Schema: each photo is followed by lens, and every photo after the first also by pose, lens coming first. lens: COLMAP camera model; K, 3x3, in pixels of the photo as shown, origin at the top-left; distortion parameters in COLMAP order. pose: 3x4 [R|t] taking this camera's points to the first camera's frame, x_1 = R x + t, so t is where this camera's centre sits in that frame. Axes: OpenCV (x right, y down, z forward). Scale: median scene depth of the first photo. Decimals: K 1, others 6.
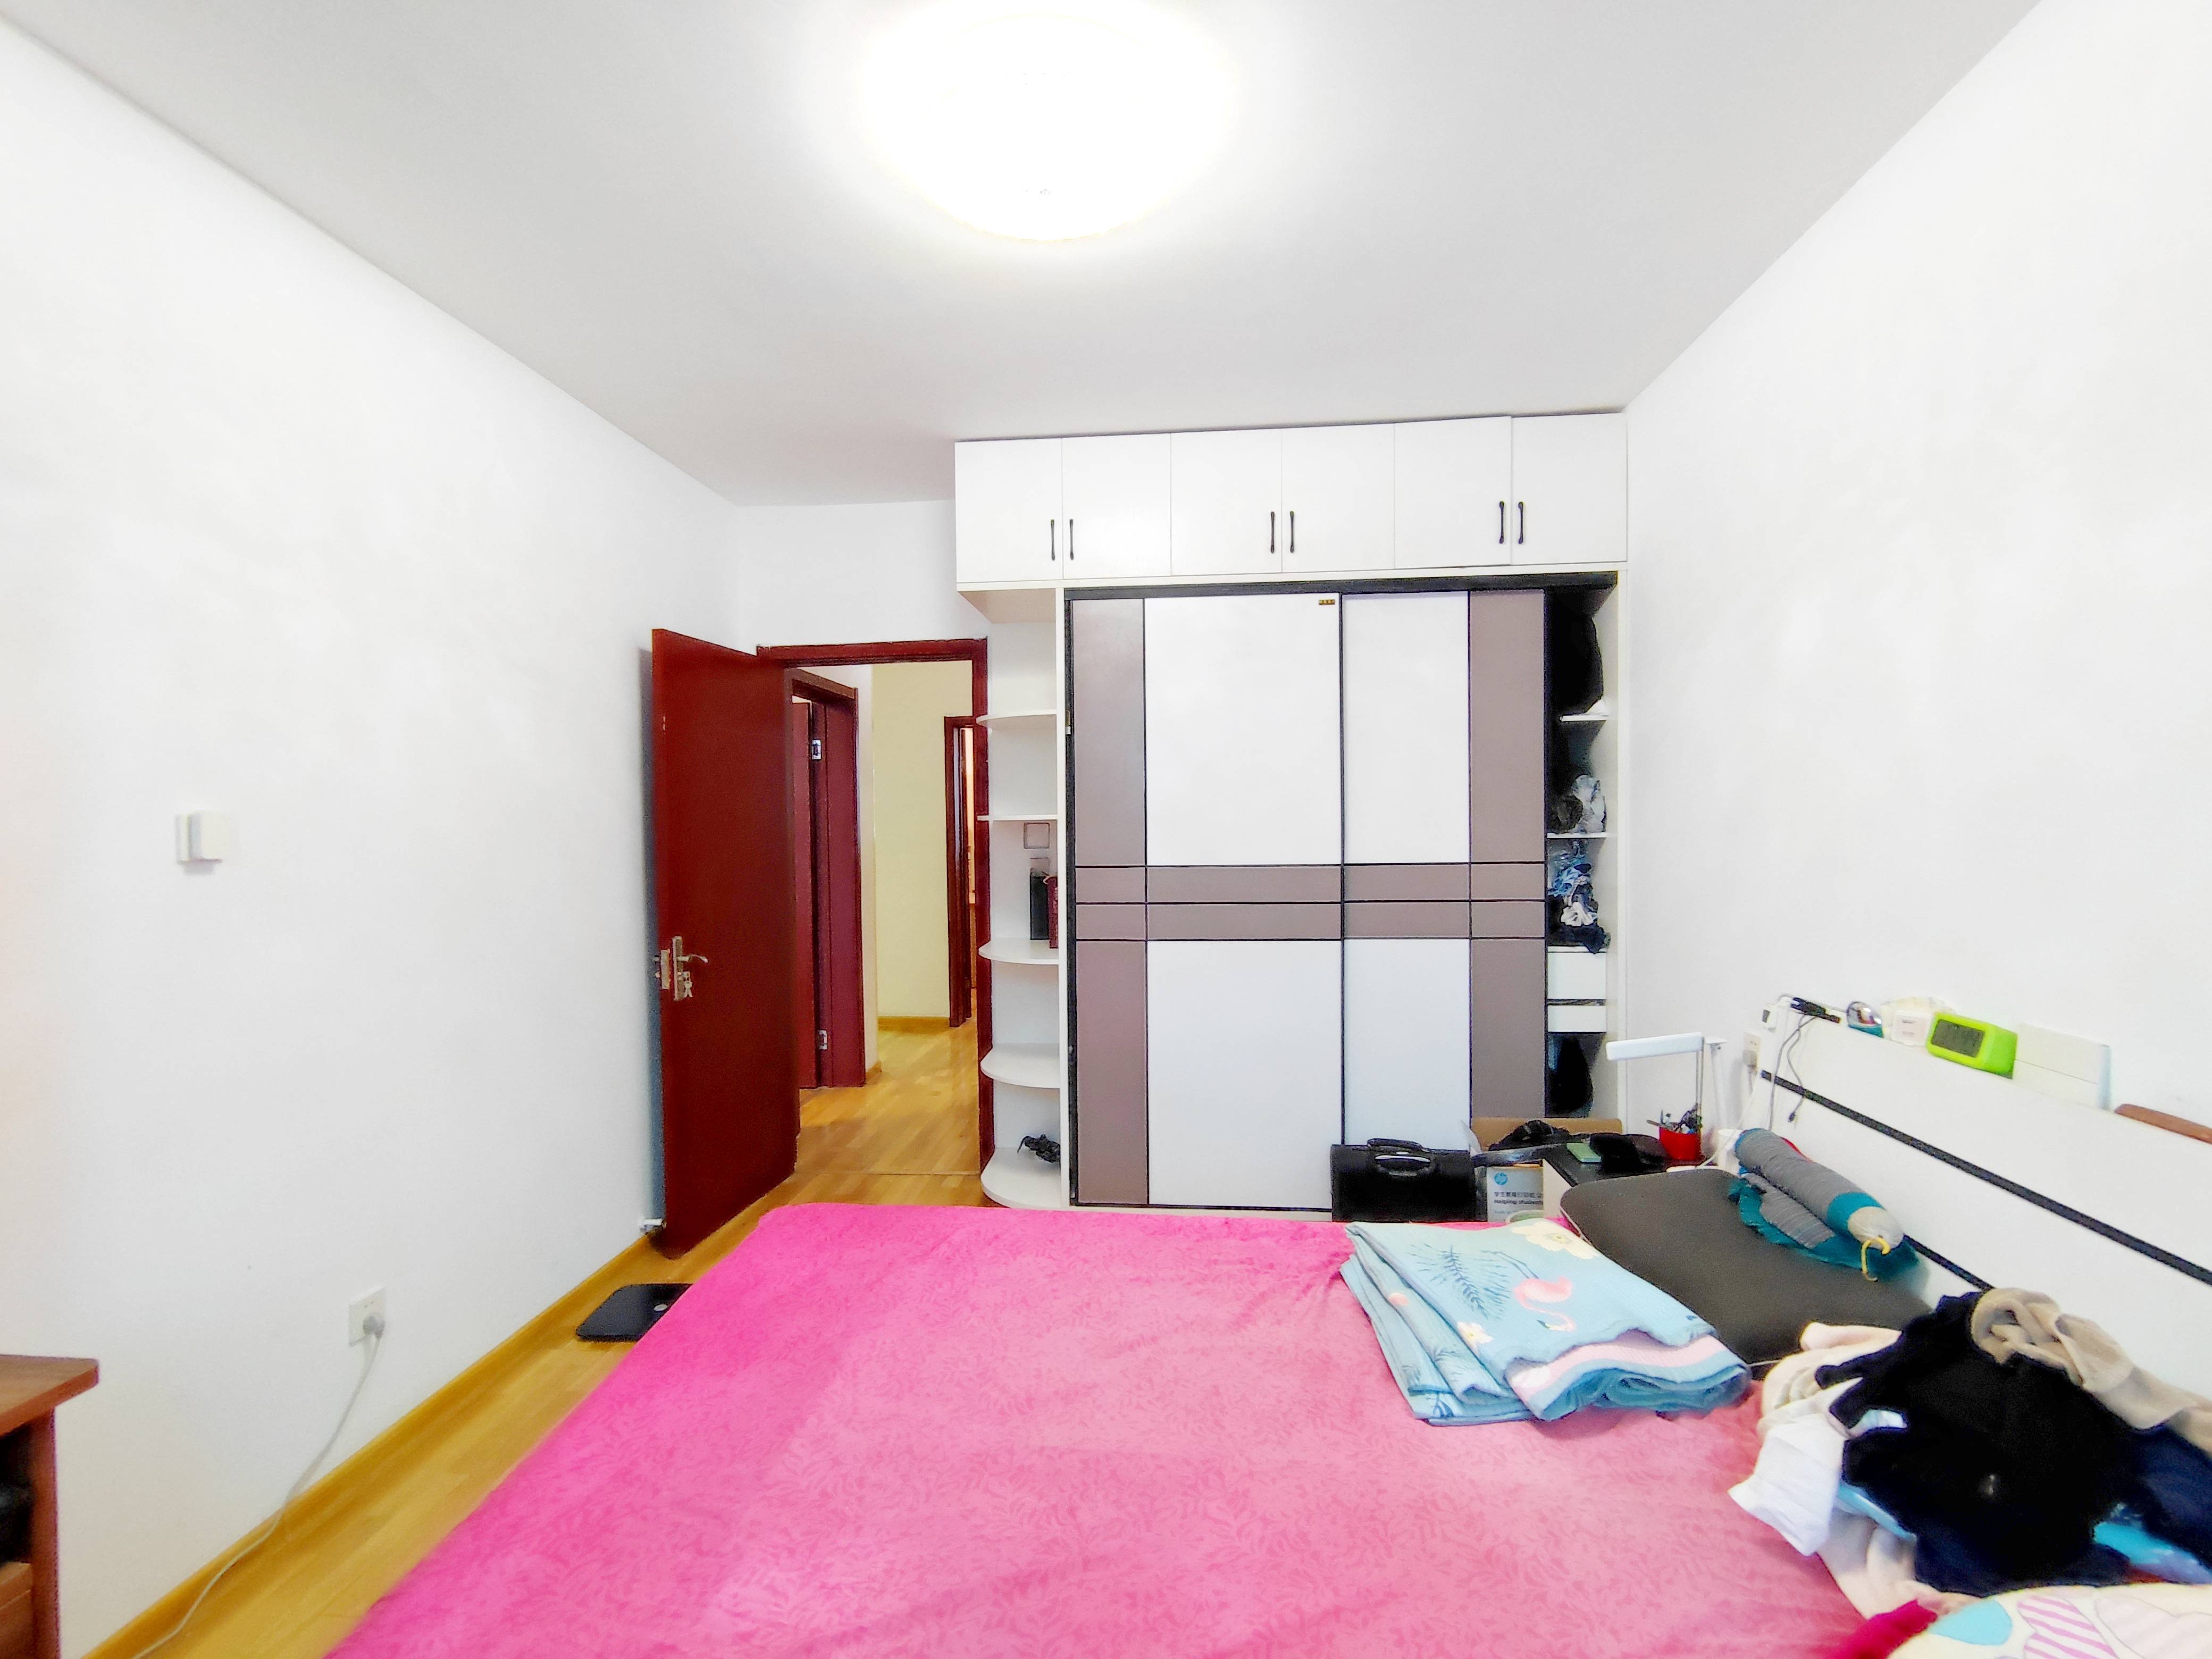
lens RADIAL K [[1022.8, 0, 1118.3], [0, 1022.8, 833.1], [0, 0, 1]] dist [-0.025076, -0.000023]
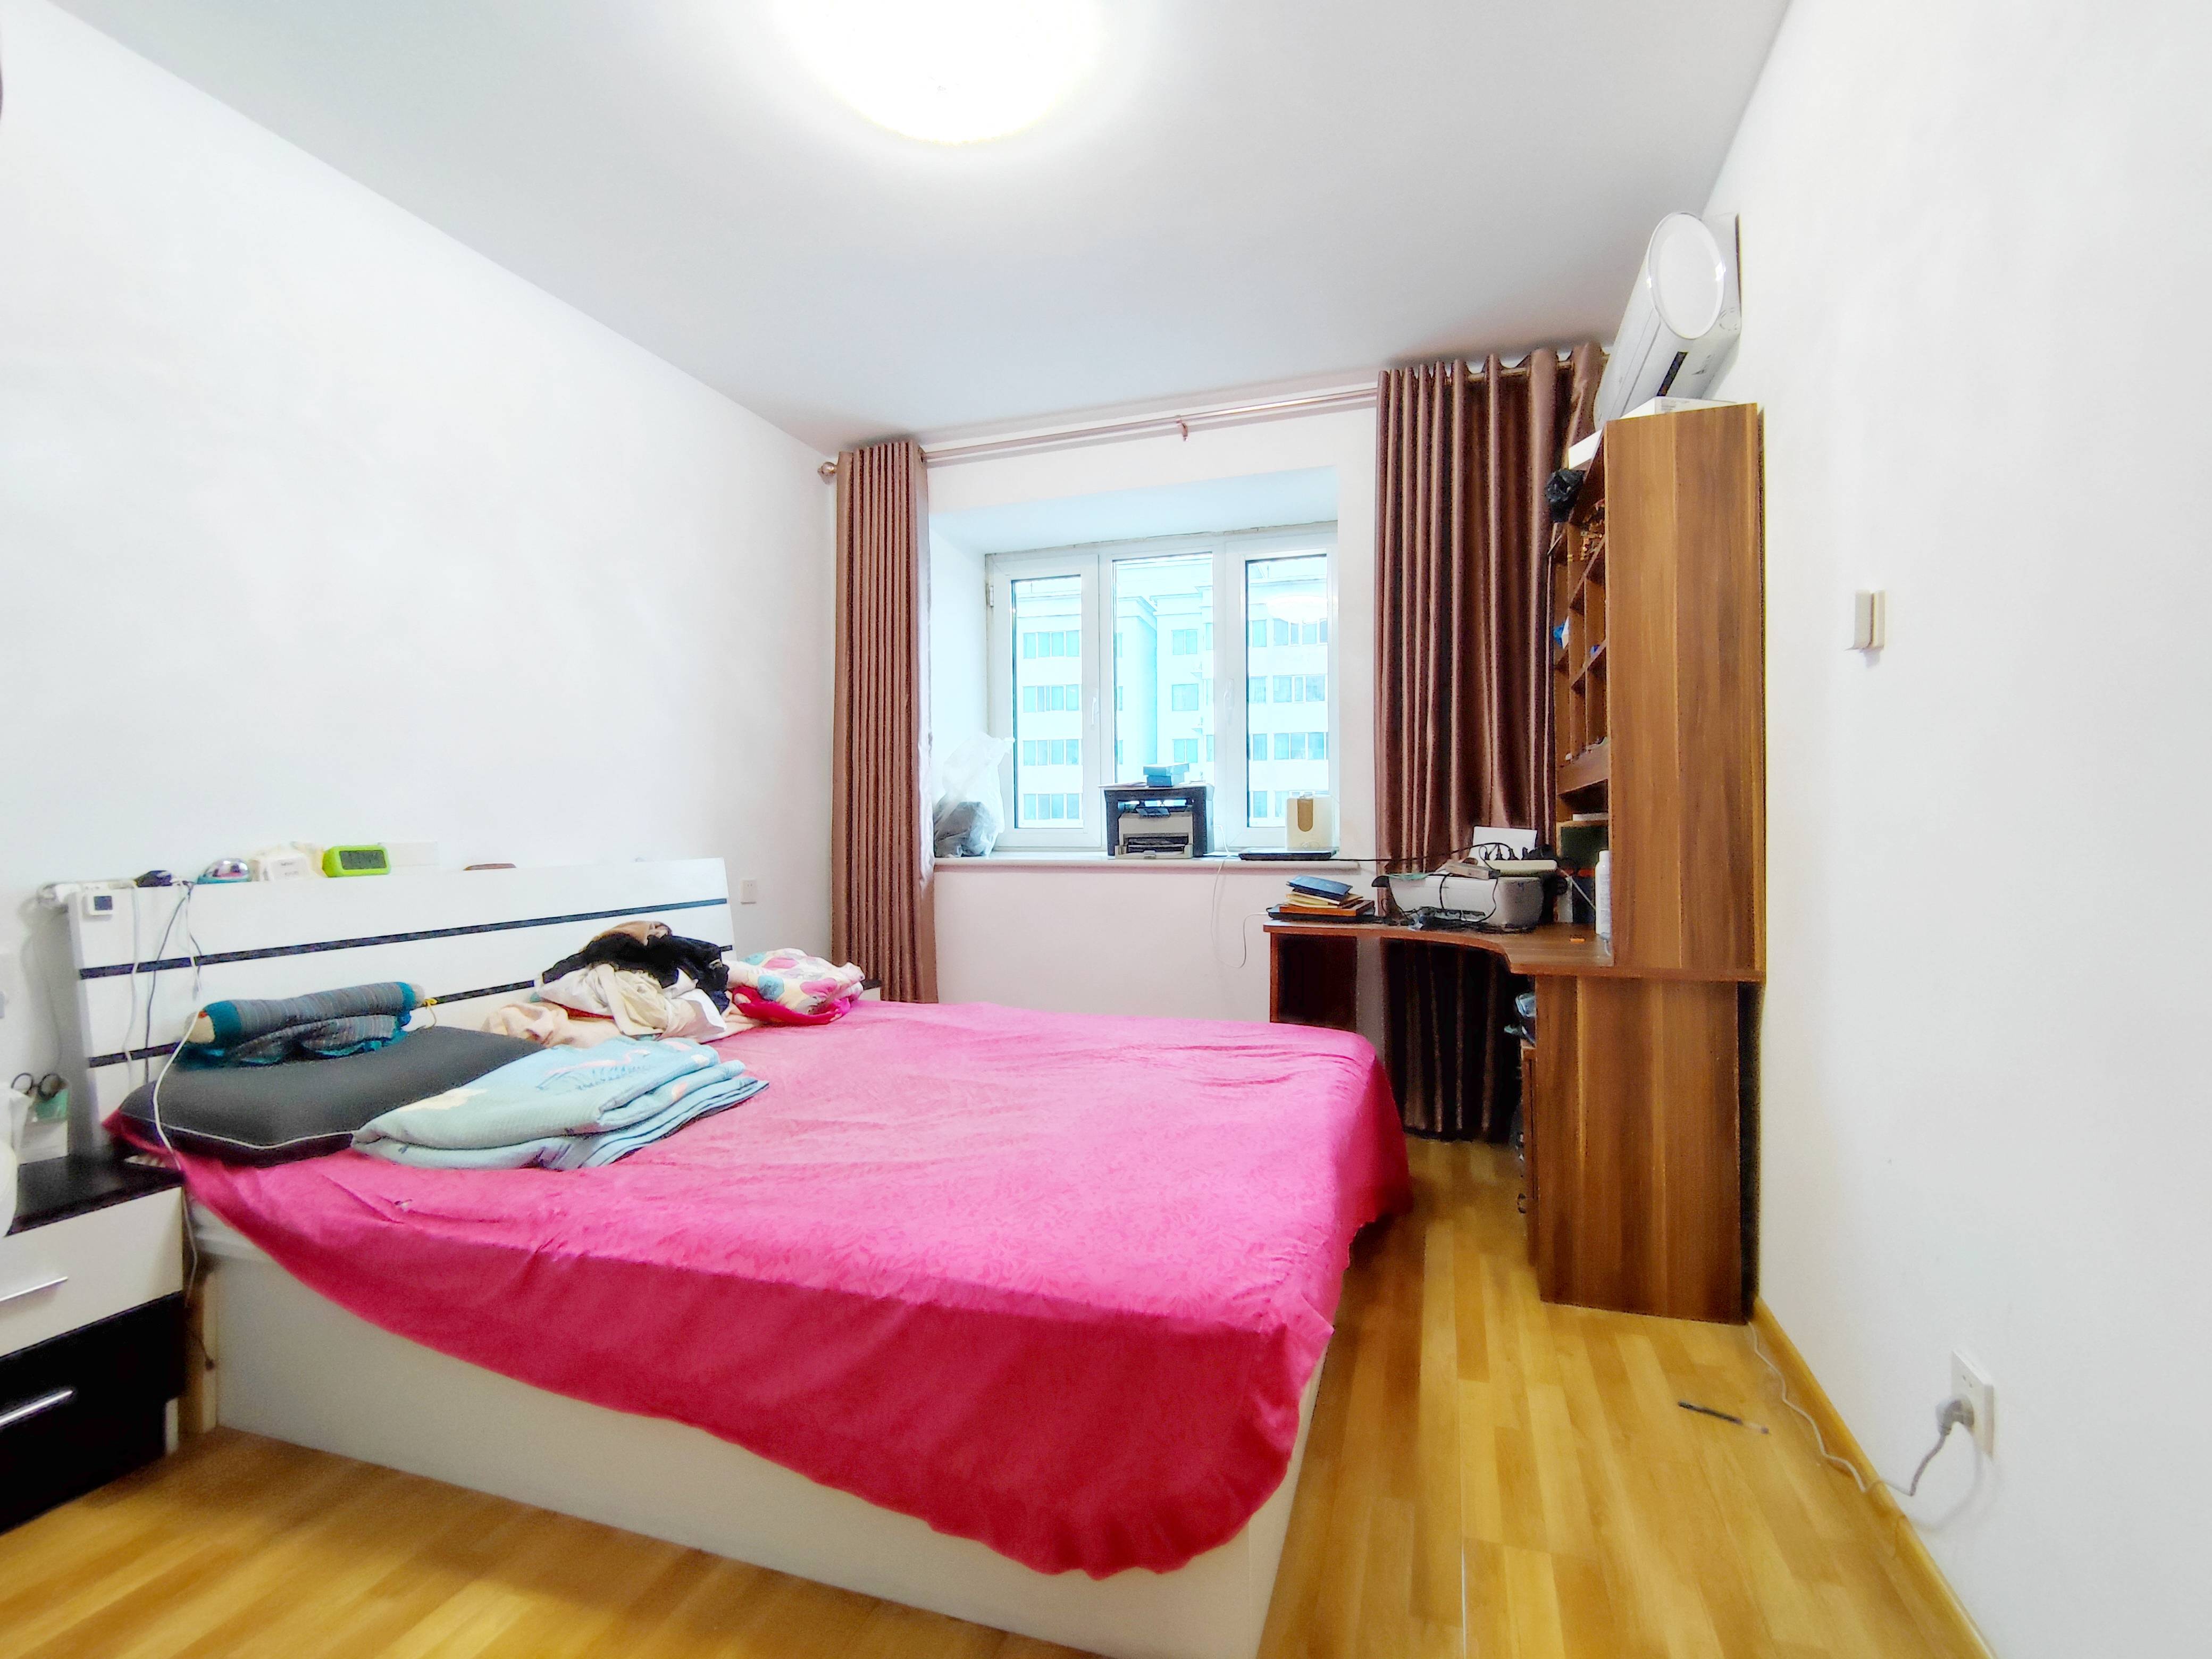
lens RADIAL K [[1022.8, 0, 1118.3], [0, 1022.8, 833.1], [0, 0, 1]] dist [-0.025076, -0.000023]
pose [[-0.974491, 0.023033, 0.223240, -0.478430], [0.028518, 0.999365, 0.021374, 0.152224], [-0.222606, 0.027195, -0.974529, 1.963267]]
